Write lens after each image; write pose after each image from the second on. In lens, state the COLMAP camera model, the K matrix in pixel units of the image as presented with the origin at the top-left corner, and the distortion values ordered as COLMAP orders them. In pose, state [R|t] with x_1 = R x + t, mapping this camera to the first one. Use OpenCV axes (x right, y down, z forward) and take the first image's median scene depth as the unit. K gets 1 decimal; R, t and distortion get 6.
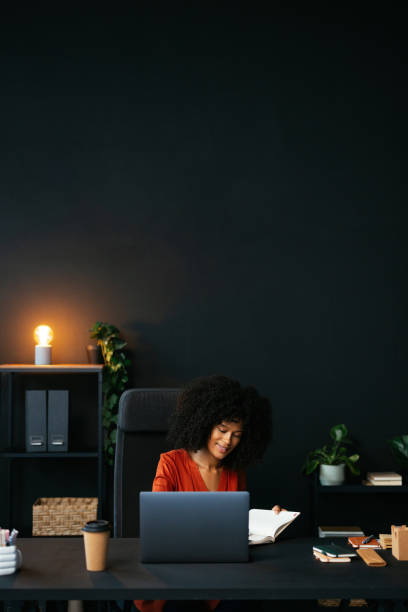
lens RADIAL K [[918.9, 0, 204.0], [0, 918.9, 306.0], [0, 0, 1]] dist [0.010819, 0.055576]
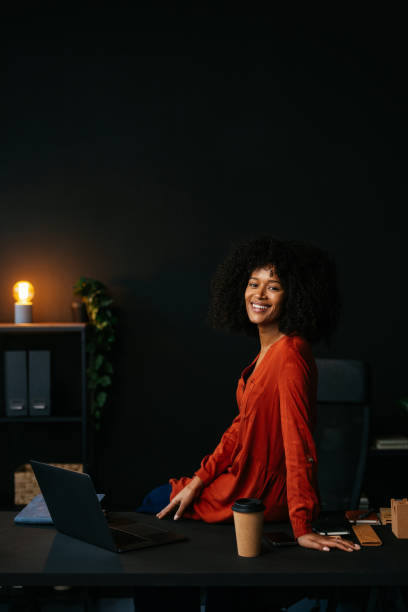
lens RADIAL K [[892.7, 0, 204.0], [0, 892.7, 306.0], [0, 0, 1]] dist [-0.011149, 0.084723]
pose [[0.999627, -0.009789, -0.025489, 0.032420], [0.010846, 0.999074, 0.041645, 0.010174], [0.025058, -0.041906, 0.998807, 0.098555]]
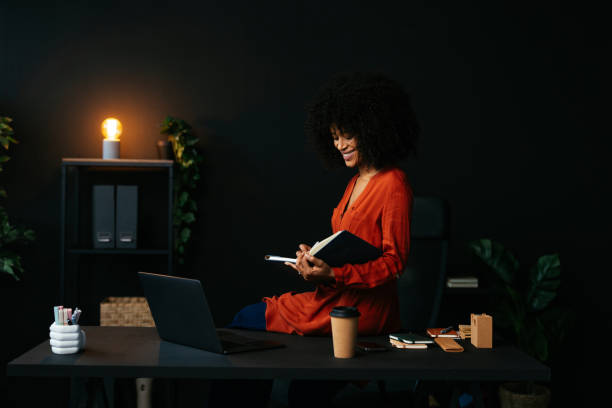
lens RADIAL K [[906.9, 0, 306.0], [0, 906.9, 204.0], [0, 0, 1]] dist [-0.000697, 0.005156]
pose [[0.999359, 0.013571, 0.033141, -0.002178], [-0.015792, 0.997581, 0.067700, 0.043388], [-0.032142, -0.068180, 0.997155, 0.043983]]
